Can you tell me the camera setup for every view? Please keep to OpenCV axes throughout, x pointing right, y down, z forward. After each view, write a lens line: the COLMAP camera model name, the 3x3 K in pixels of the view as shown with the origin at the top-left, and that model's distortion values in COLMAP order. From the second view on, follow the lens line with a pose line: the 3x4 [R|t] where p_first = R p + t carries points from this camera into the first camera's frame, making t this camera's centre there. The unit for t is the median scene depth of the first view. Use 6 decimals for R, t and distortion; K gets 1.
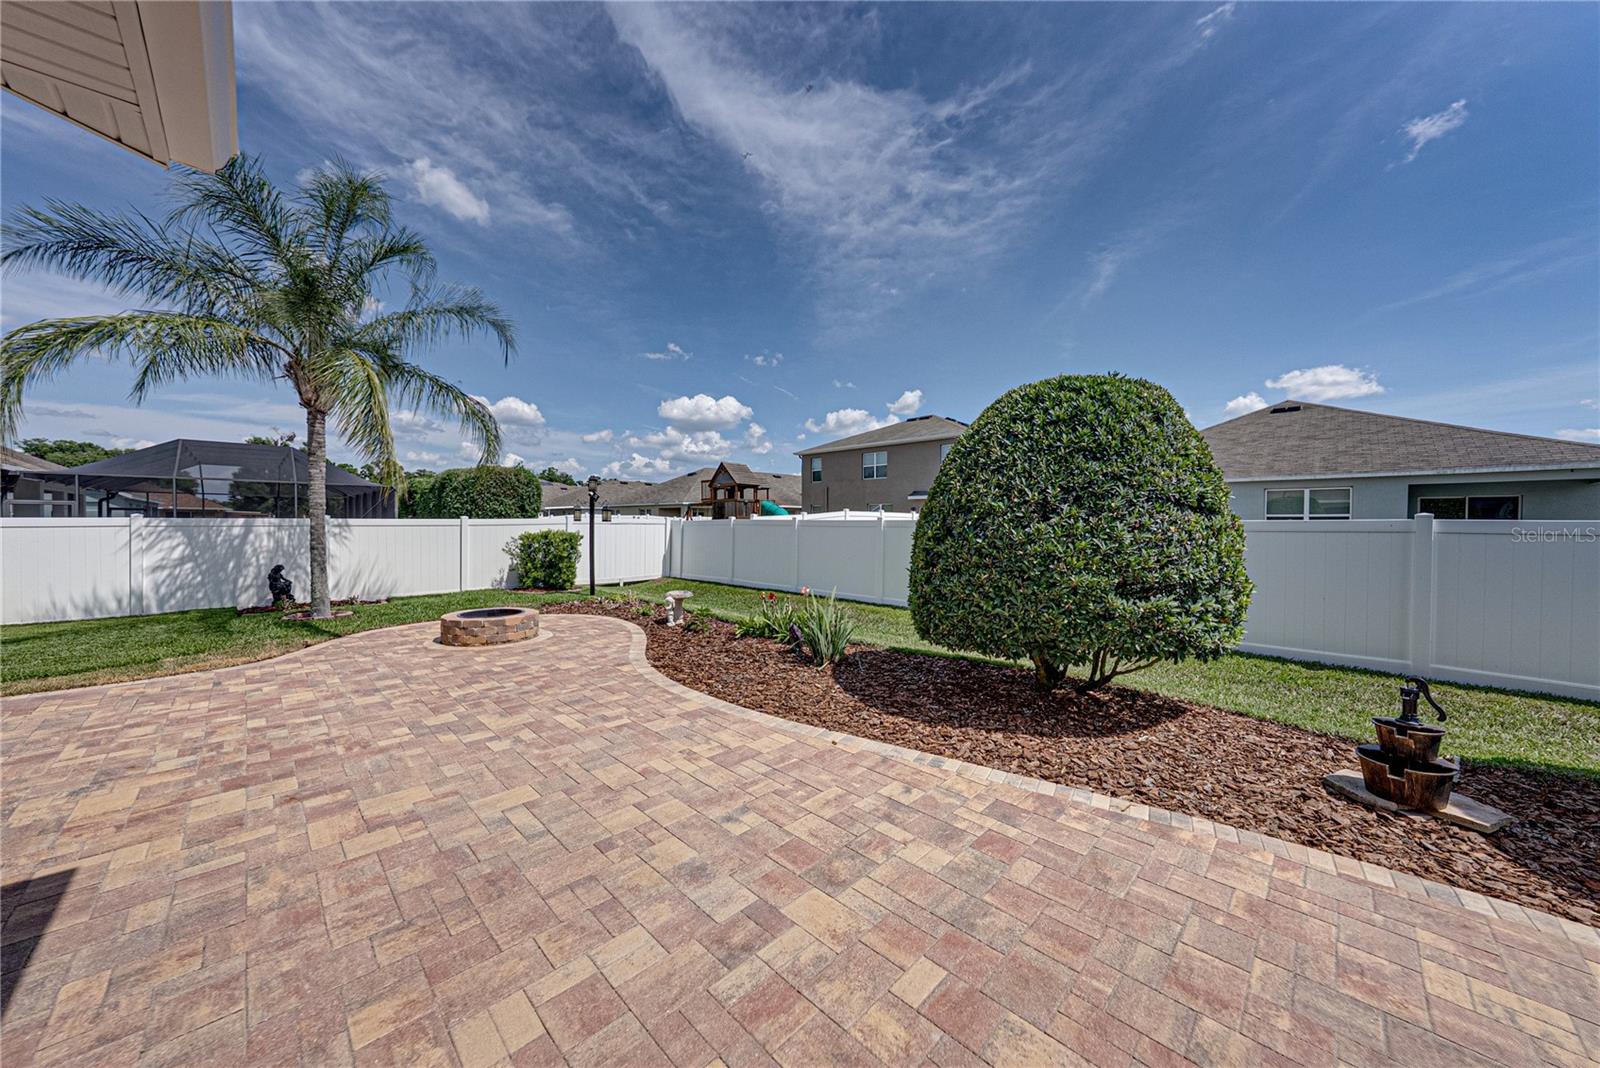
lens RADIAL K [[547.0, 0, 801.7], [0, 547.0, 532.1], [0, 0, 1]] dist [-0.001809, -0.000040]
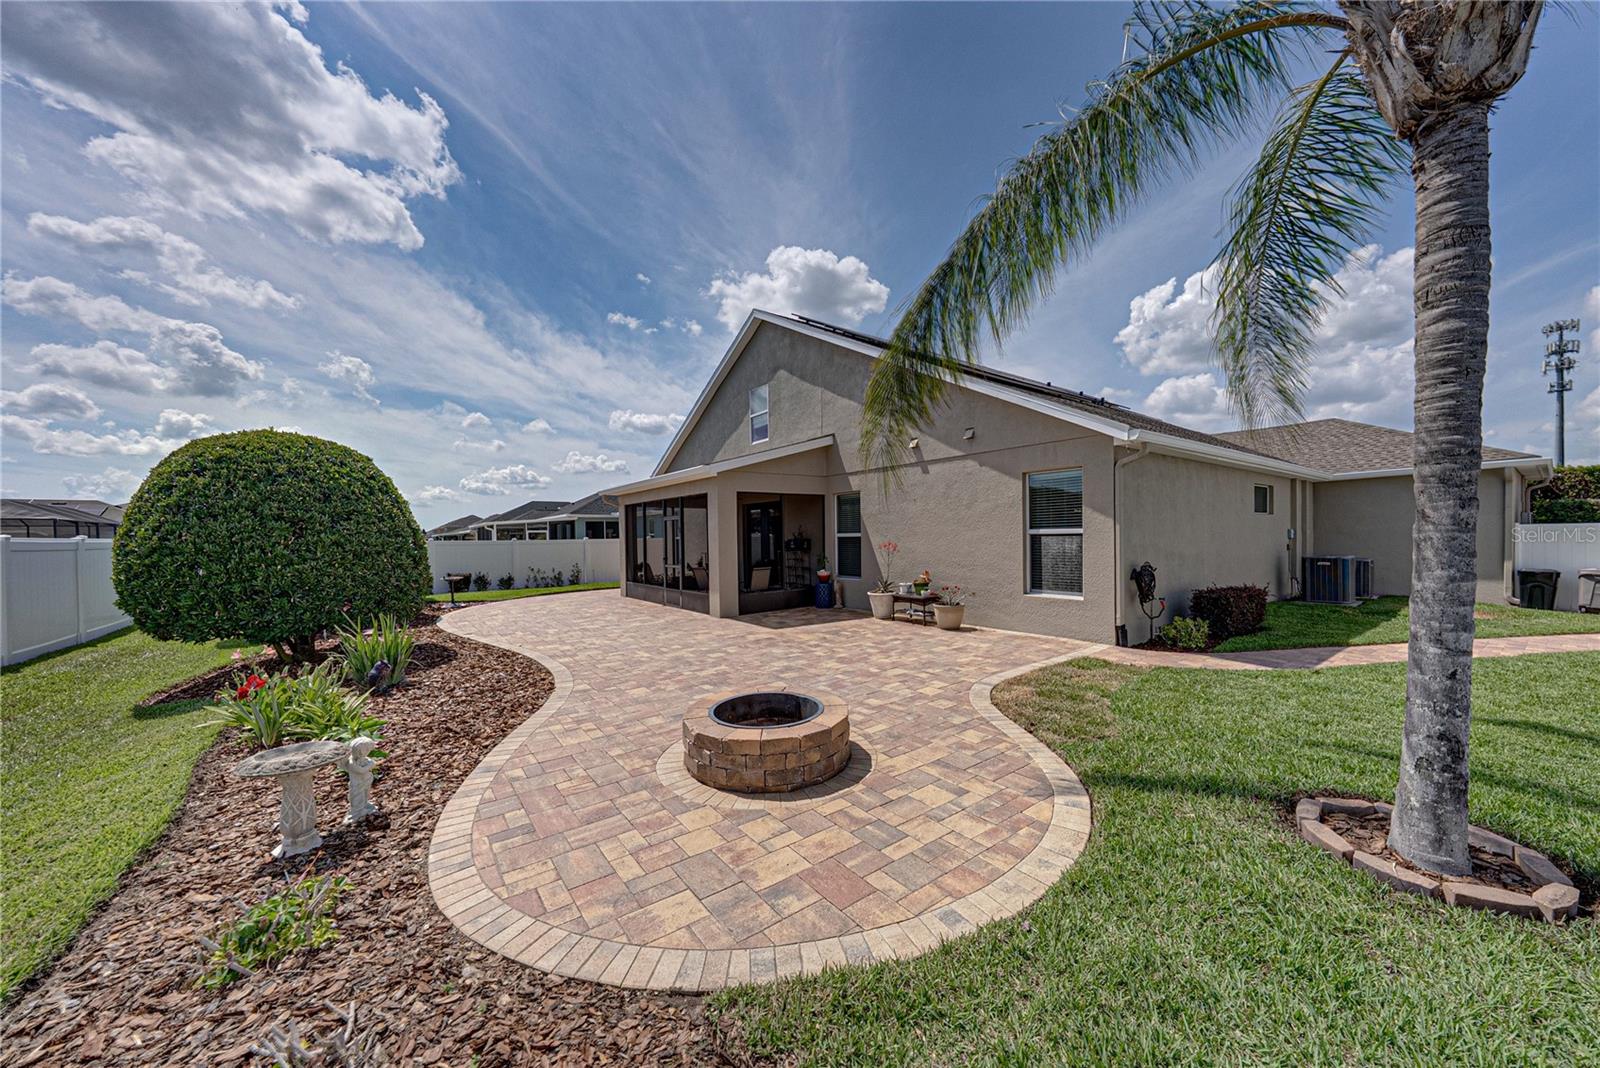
lens RADIAL K [[552.7, 0, 804.3], [0, 552.7, 533.2], [0, 0, 1]] dist [-0.001364, 0.000119]
pose [[-0.988111, 0.013822, 0.153123, -1.139225], [0.016697, 0.999707, 0.017501, -0.045443], [-0.152836, 0.019849, -0.988052, 2.501212]]
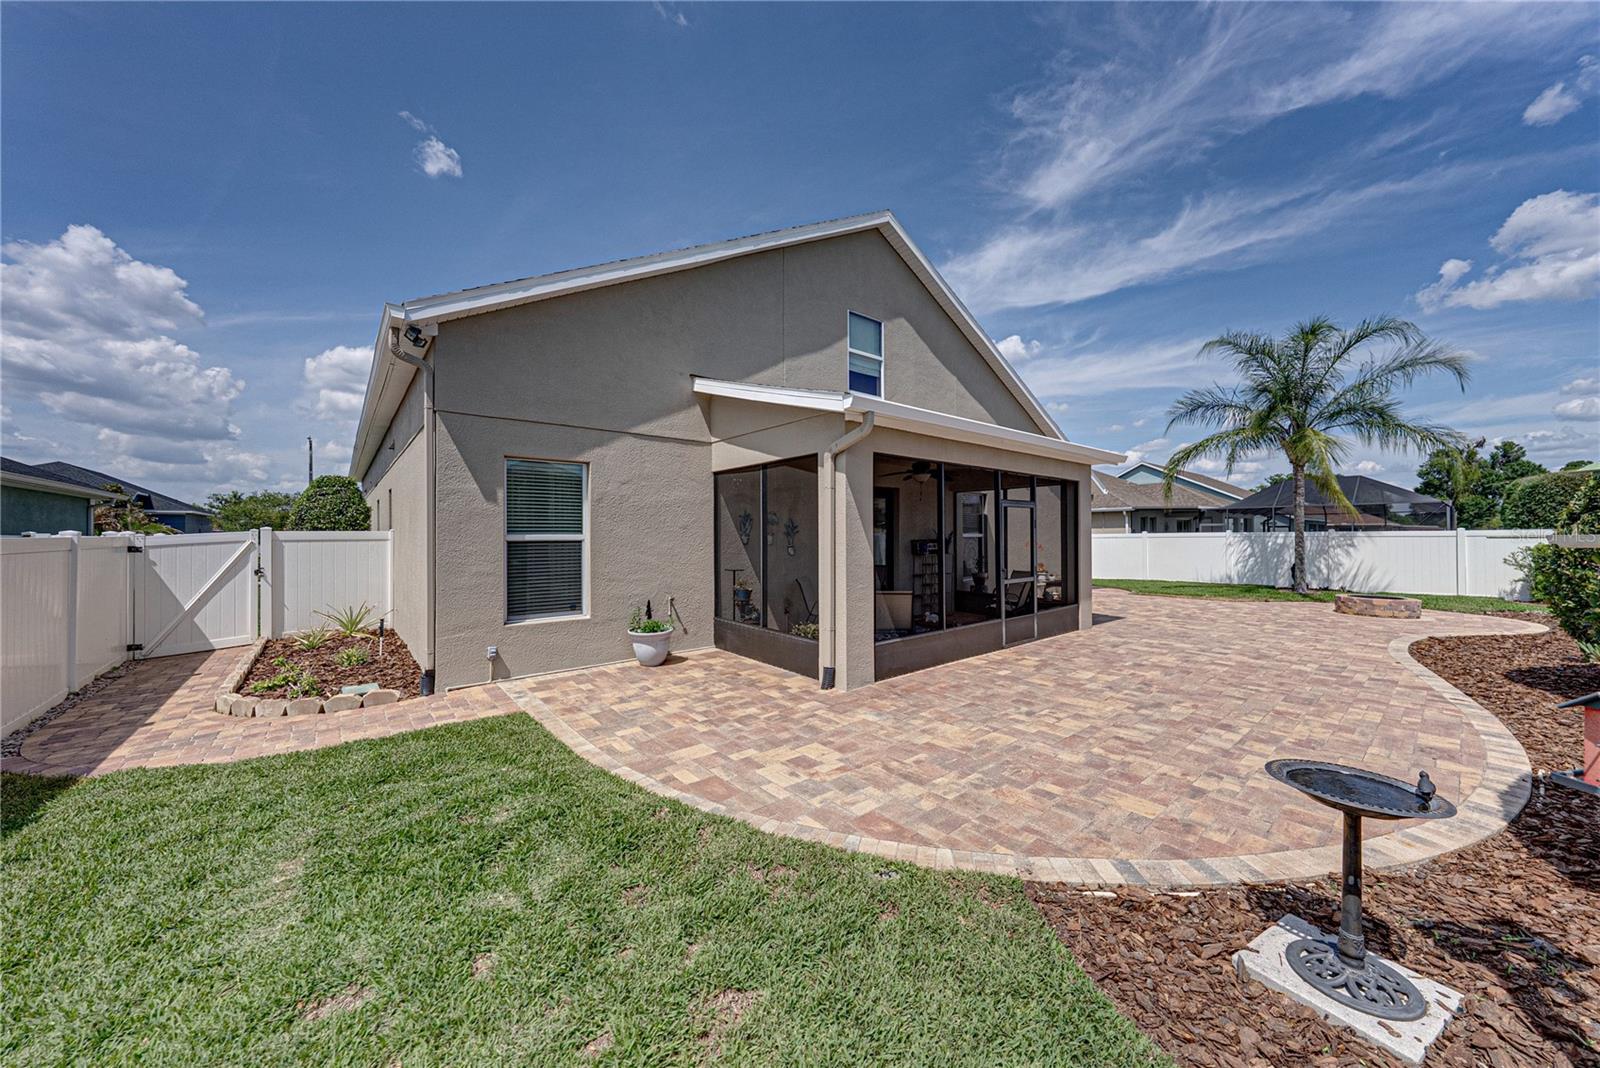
lens RADIAL K [[565.0, 0, 806.5], [0, 565.0, 510.9], [0, 0, 1]] dist [-0.000756, 0.000197]
pose [[-0.085221, -0.049331, -0.995140, 1.666838], [-0.015478, 0.998719, -0.048182, 0.030543], [0.996242, 0.011297, -0.085876, -0.557026]]
